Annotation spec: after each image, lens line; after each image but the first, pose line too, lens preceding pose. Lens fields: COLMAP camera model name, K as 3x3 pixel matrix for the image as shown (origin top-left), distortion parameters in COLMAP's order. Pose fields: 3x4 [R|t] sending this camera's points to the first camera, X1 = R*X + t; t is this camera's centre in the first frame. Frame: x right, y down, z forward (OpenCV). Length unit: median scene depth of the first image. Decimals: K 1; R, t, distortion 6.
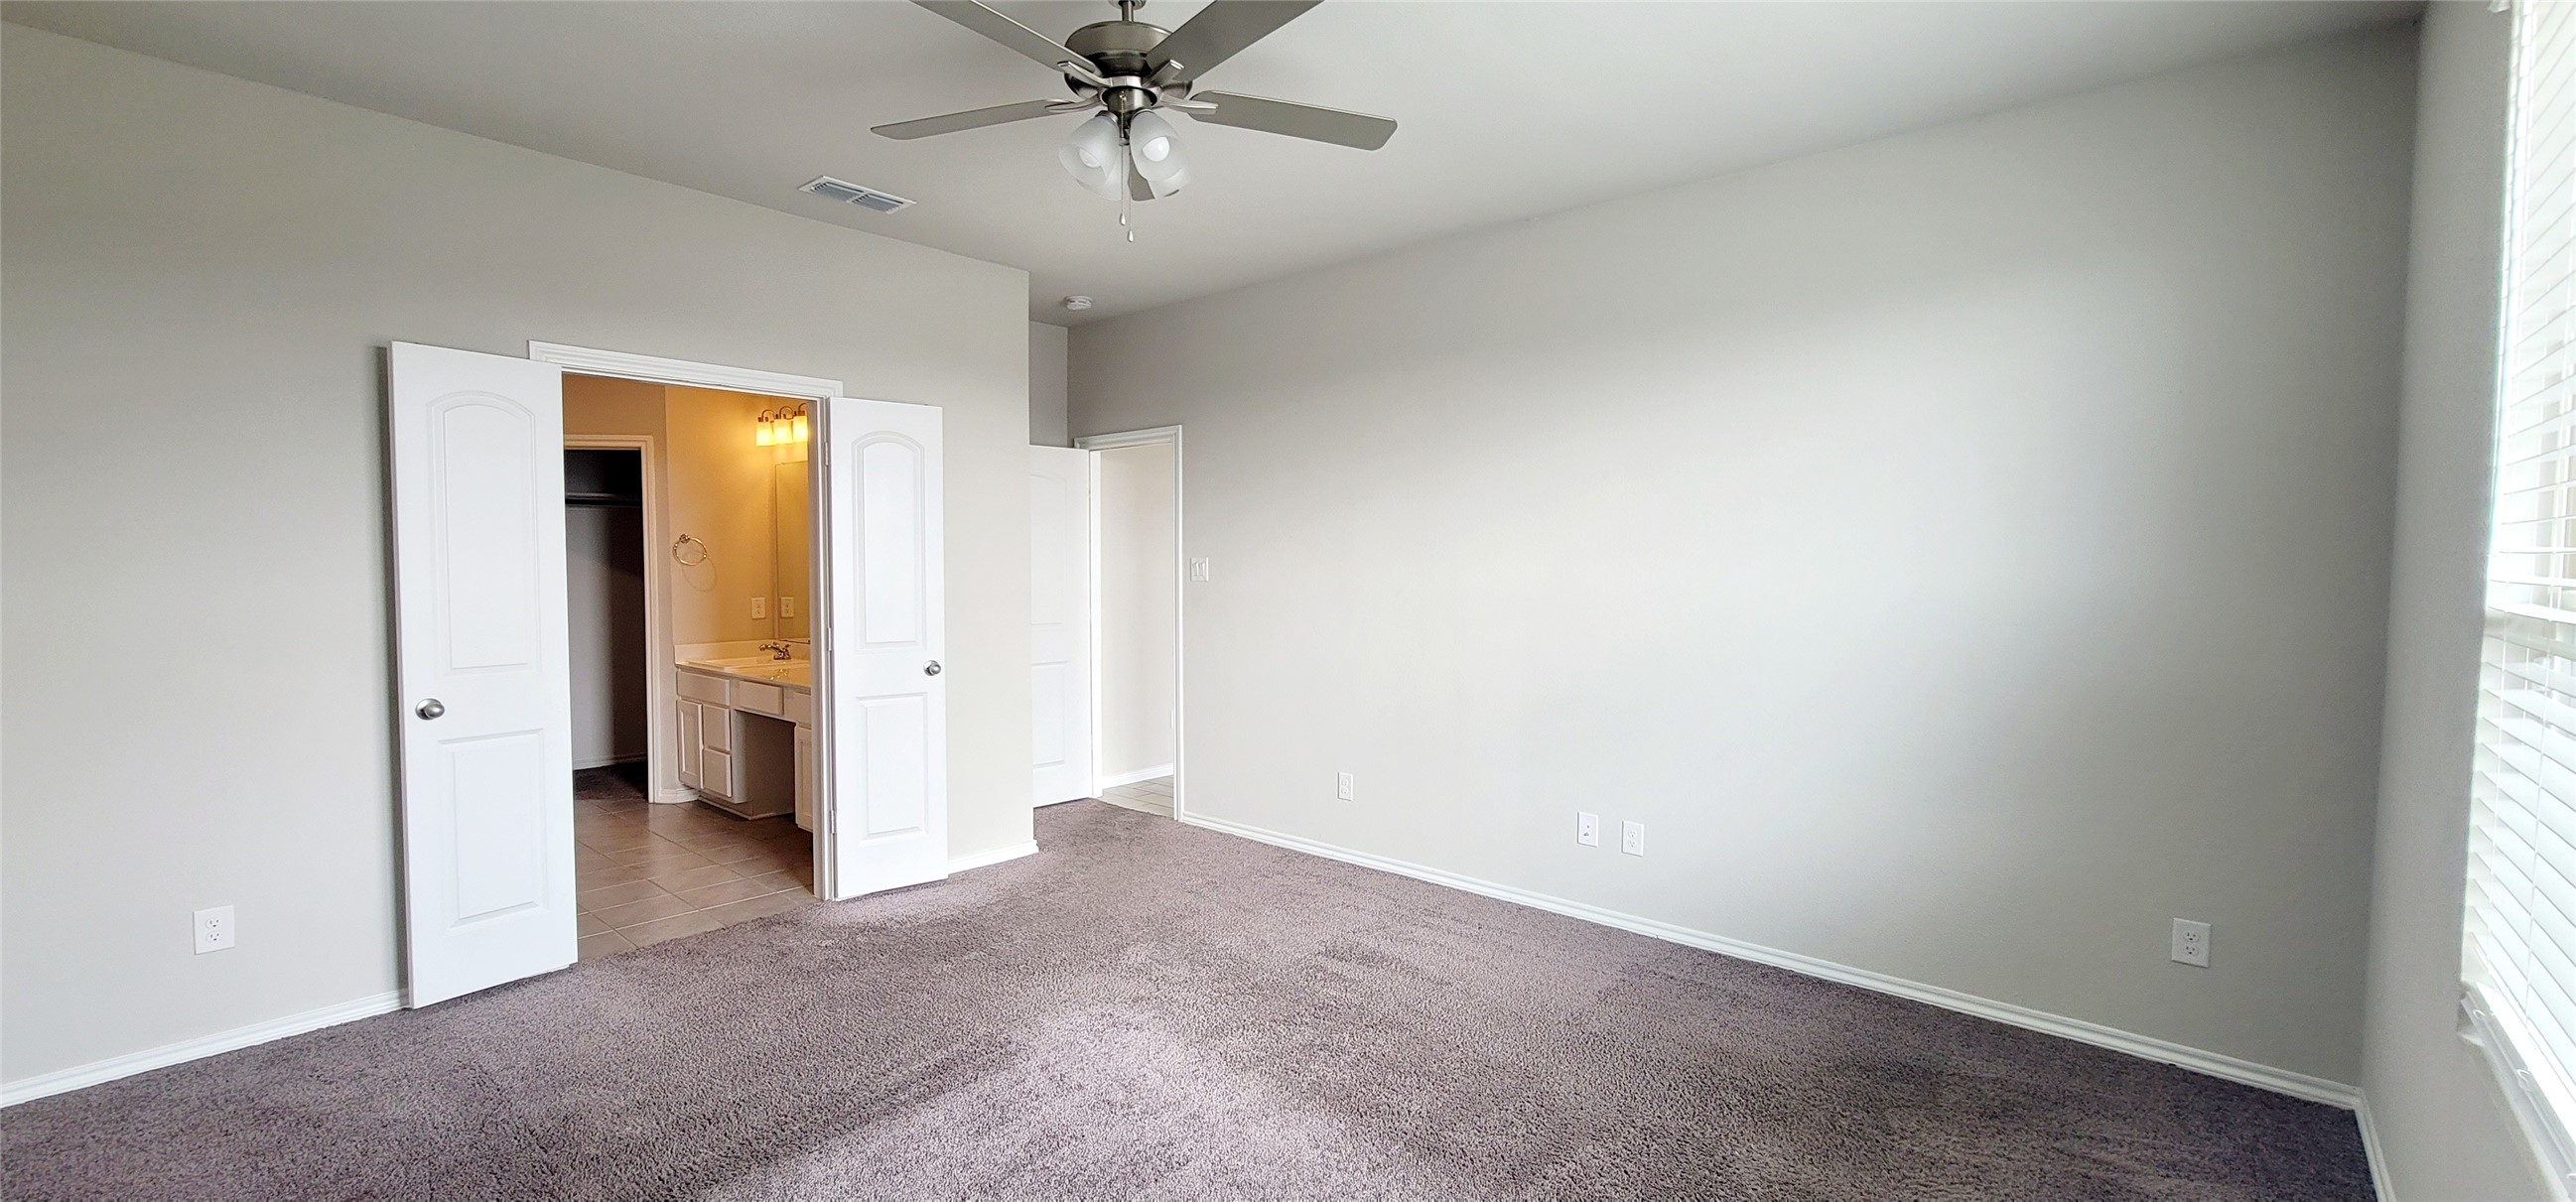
lens RADIAL K [[1052.8, 0, 1295.7], [0, 1052.8, 608.2], [0, 0, 1]] dist [0.002143, 0.000054]
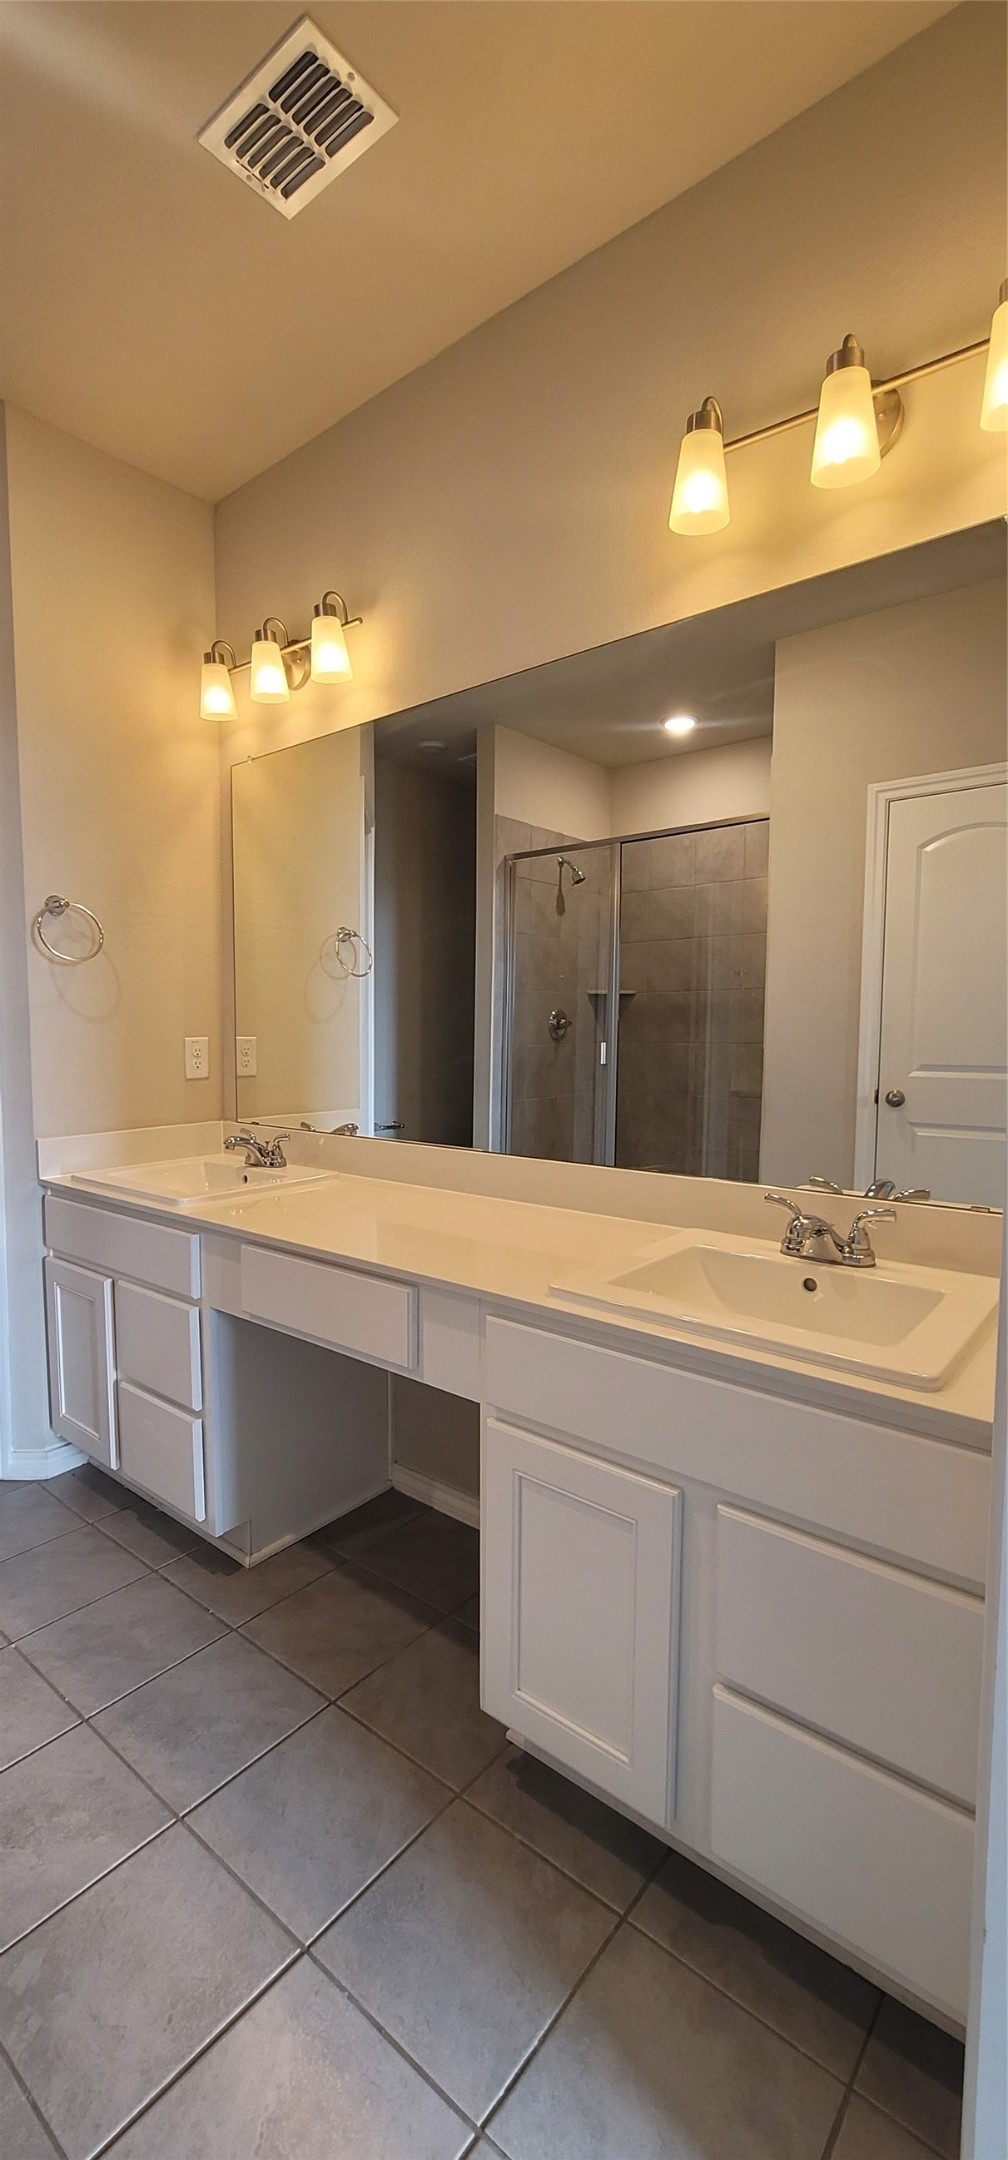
lens RADIAL K [[882.8, 0, 483.3], [0, 882.8, 1079.5], [0, 0, 1]] dist [0.002143, 0.000054]
pose [[0.999838, -0.002425, 0.017808, -0.403343], [0.002073, 0.999802, 0.019774, 0.002227], [-0.017852, -0.019734, 0.999646, 0.614660]]
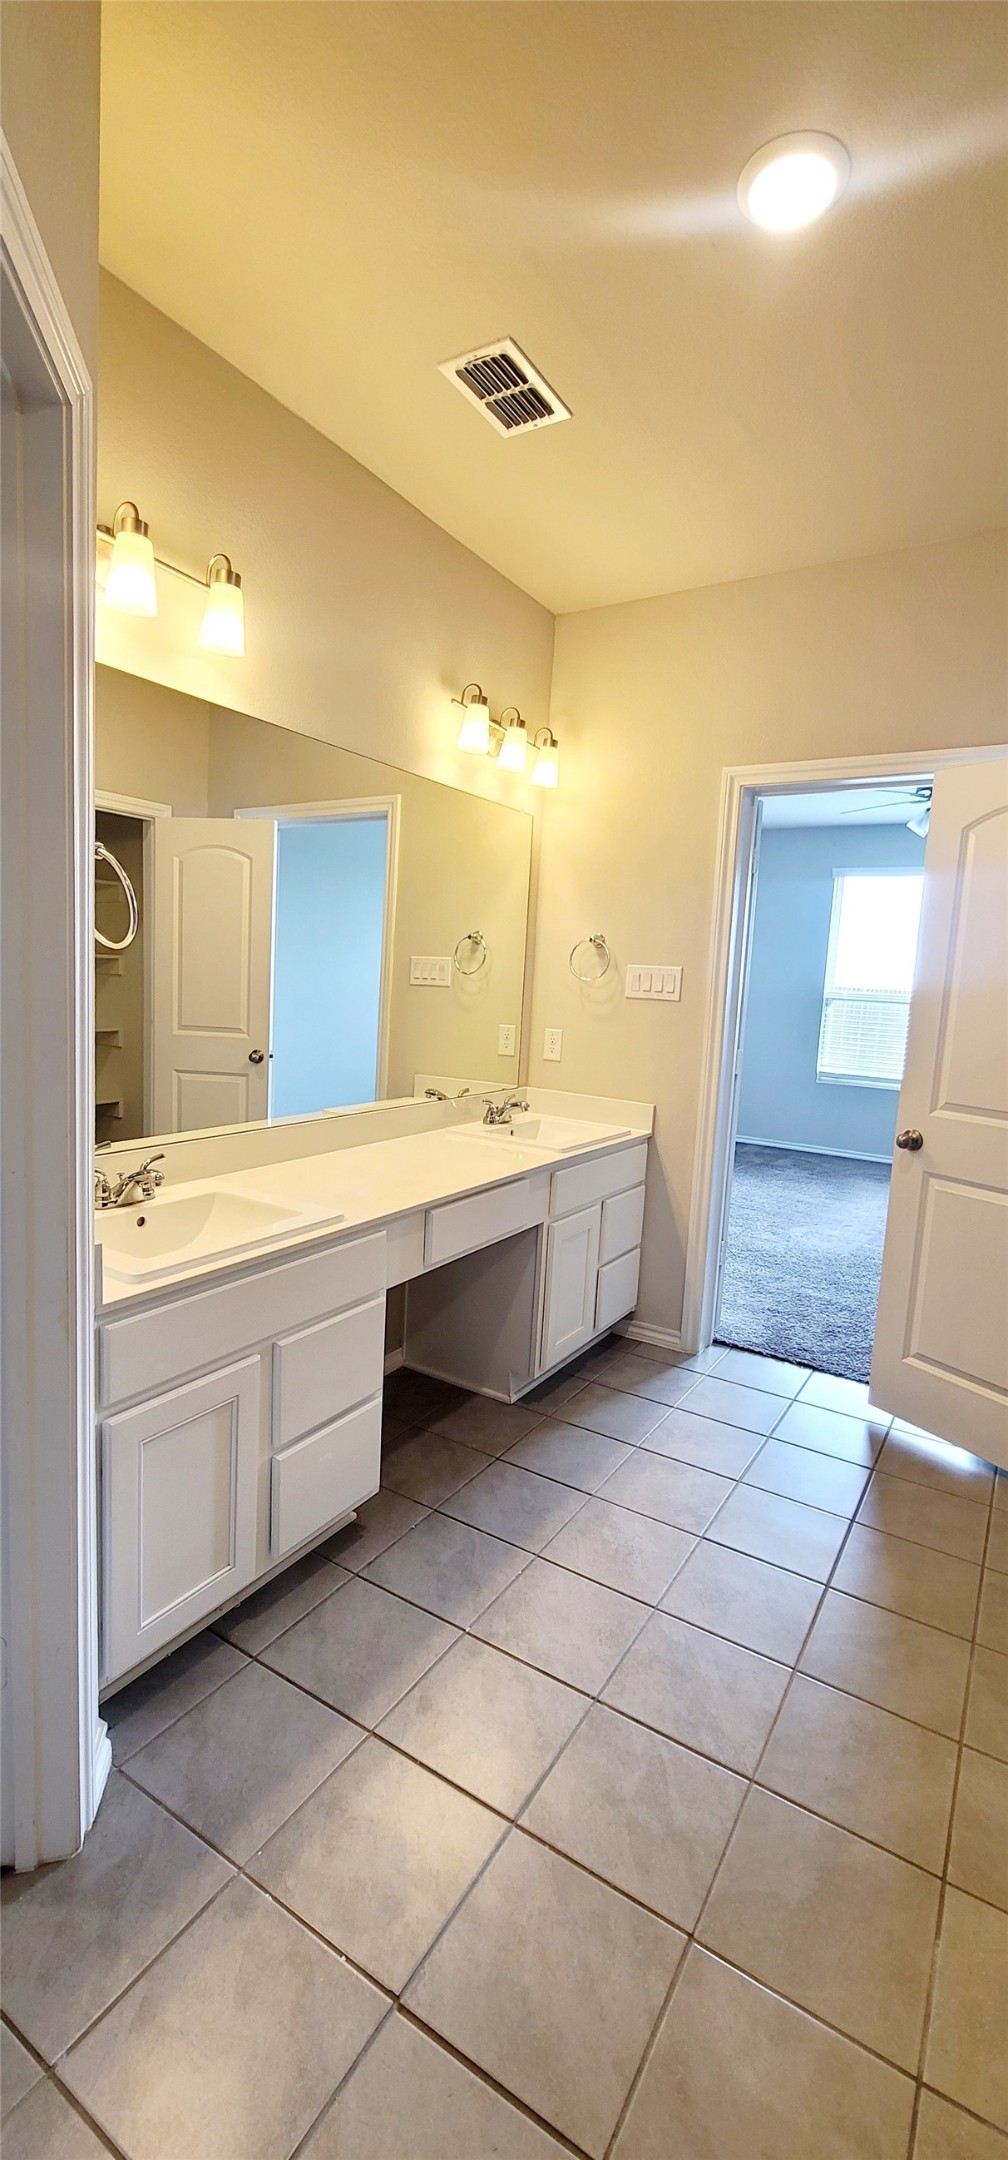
lens RADIAL K [[882.8, 0, 495.4], [0, 882.8, 1085.0], [0, 0, 1]] dist [0.002143, 0.000054]
pose [[-0.156845, -0.117940, 0.980556, -0.835214], [-0.009982, 0.992983, 0.117838, -0.033086], [-0.987573, 0.008695, -0.156922, 0.940792]]
